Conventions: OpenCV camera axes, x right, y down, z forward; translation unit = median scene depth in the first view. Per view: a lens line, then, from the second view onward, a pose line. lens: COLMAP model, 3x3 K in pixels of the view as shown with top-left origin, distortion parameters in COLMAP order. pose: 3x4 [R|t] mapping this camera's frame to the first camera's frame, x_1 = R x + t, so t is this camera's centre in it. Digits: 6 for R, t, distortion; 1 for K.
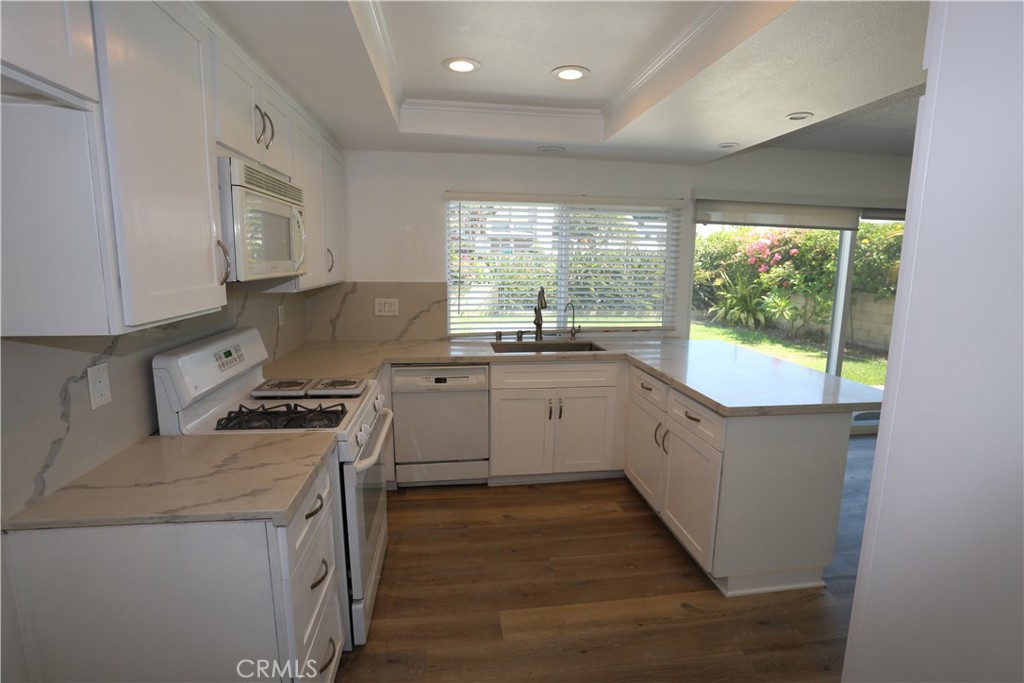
lens RADIAL K [[501.0, 0, 515.0], [0, 501.0, 339.6], [0, 0, 1]] dist [-0.069152, 0.033302]
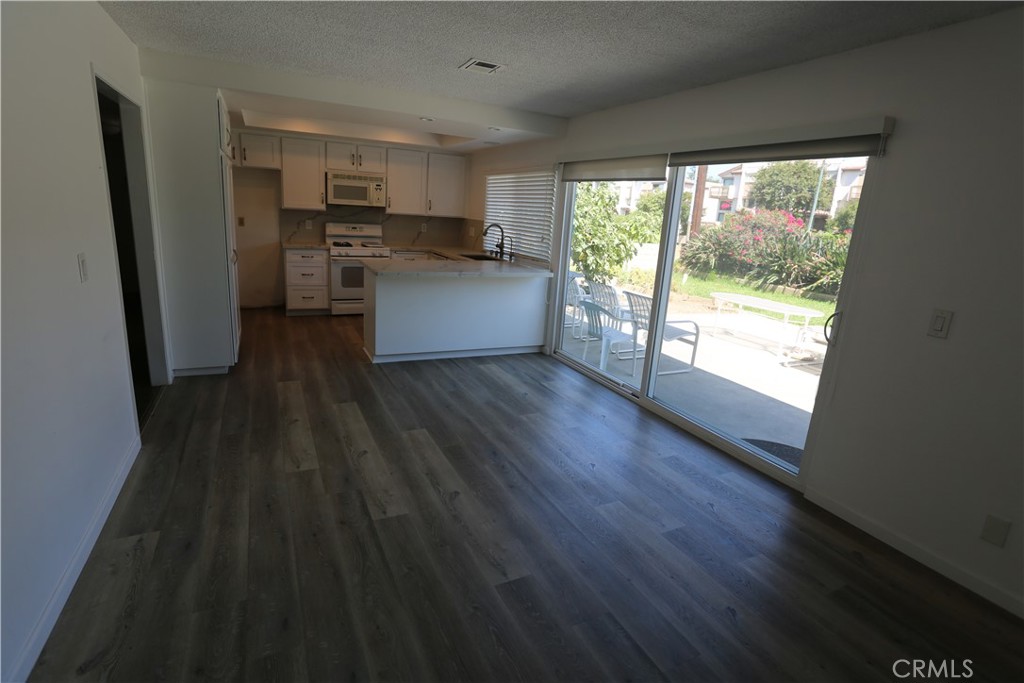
lens RADIAL K [[501.0, 0, 515.0], [0, 501.0, 339.6], [0, 0, 1]] dist [-0.069152, 0.033302]
pose [[0.313694, 0.243555, -0.917756, 1.872101], [-0.214456, 0.959742, 0.181395, -0.056118], [0.924989, 0.139916, 0.353297, 0.564704]]
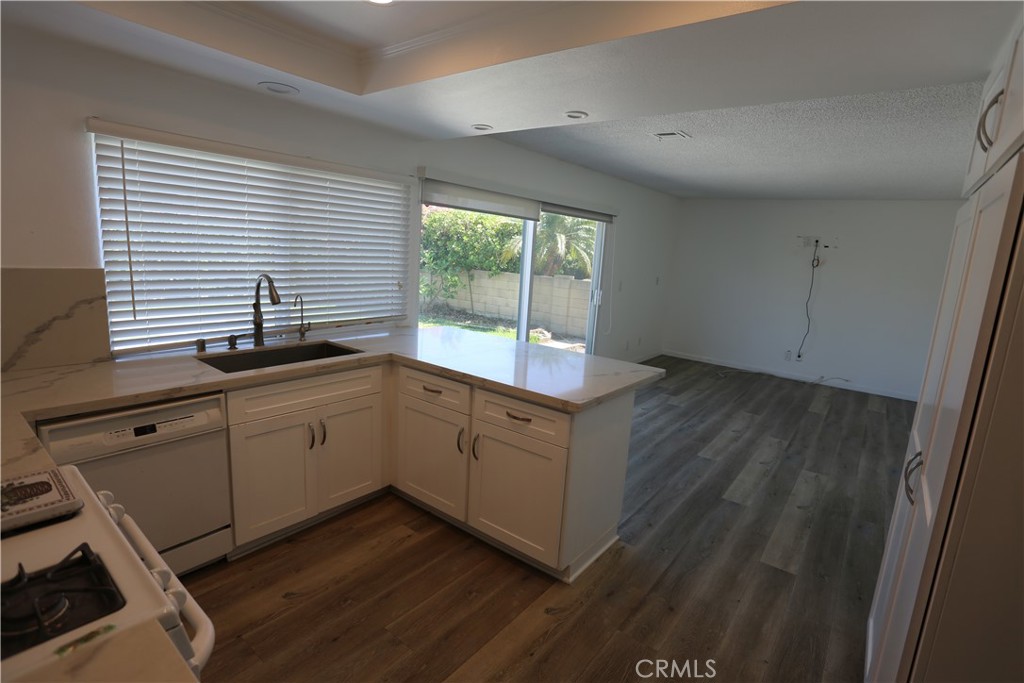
lens RADIAL K [[501.0, 0, 515.0], [0, 501.0, 339.6], [0, 0, 1]] dist [-0.069152, 0.033302]
pose [[0.713279, -0.094088, 0.694536, -0.217063], [0.058545, 0.995484, 0.074732, -0.045876], [-0.698430, -0.012643, 0.715566, 0.236235]]
